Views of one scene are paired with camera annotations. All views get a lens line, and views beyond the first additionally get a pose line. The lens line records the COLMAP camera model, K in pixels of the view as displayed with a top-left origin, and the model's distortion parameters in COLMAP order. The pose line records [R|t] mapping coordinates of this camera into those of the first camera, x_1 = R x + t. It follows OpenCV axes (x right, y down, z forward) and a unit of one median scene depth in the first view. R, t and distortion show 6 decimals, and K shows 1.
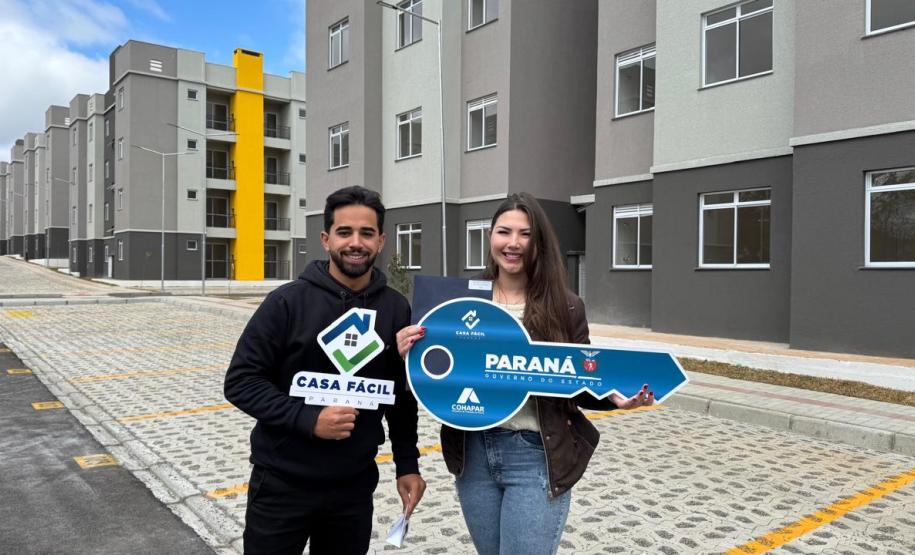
lens RADIAL K [[677.5, 0, 455.4], [0, 677.5, 280.7], [0, 0, 1]] dist [0.066179, -0.098764]
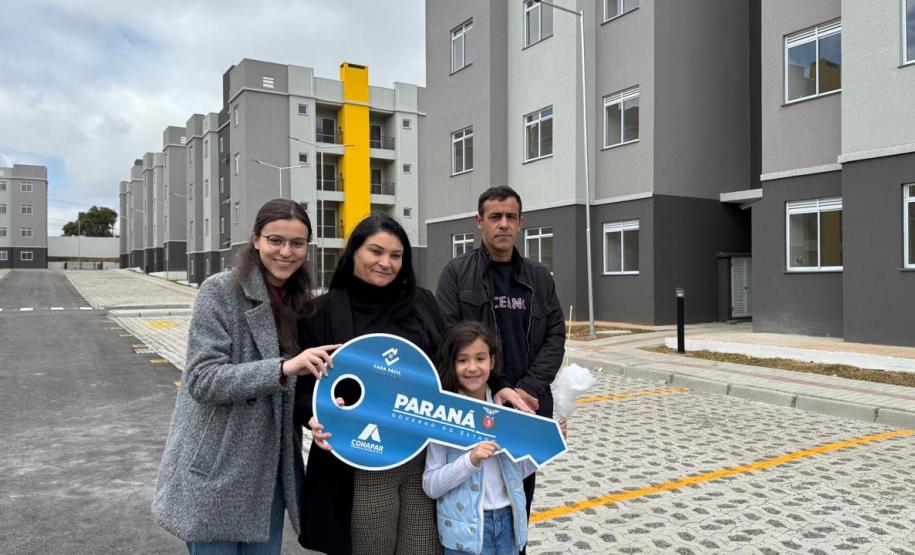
lens RADIAL K [[677.5, 0, 462.8], [0, 677.5, 277.6], [0, 0, 1]] dist [0.066179, -0.098764]
pose [[0.993008, -0.012388, -0.117394, -0.029403], [0.010434, 0.999797, -0.017240, 0.000665], [0.117584, 0.015894, 0.992936, 0.017850]]
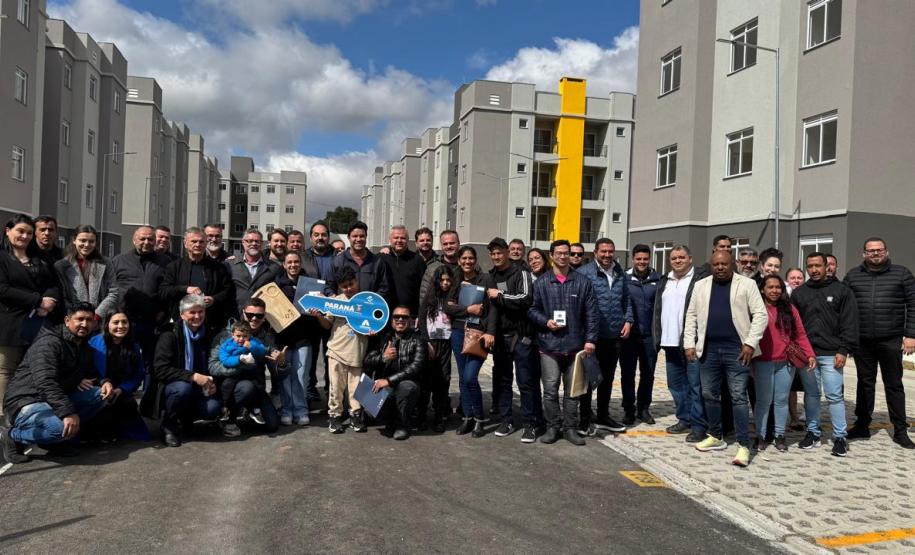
lens RADIAL K [[677.5, 0, 458.3], [0, 677.5, 277.3], [0, 0, 1]] dist [0.066179, -0.098764]
pose [[0.909218, 0.027298, -0.415424, -0.008724], [-0.036522, 0.999231, -0.014273, 0.002439], [0.414715, 0.028149, 0.909516, -0.057548]]
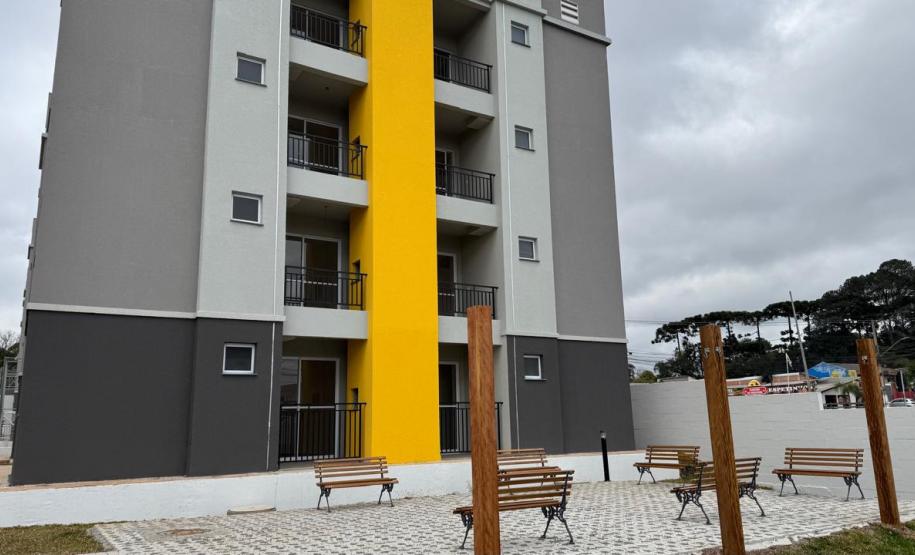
lens RADIAL K [[677.5, 0, 454.5], [0, 677.5, 284.1], [0, 0, 1]] dist [0.066179, -0.098764]
pose [[0.993829, -0.039406, -0.103692, -0.249739], [0.018280, 0.980174, -0.197292, -0.021065], [0.109410, 0.194179, 0.974846, 0.690108]]
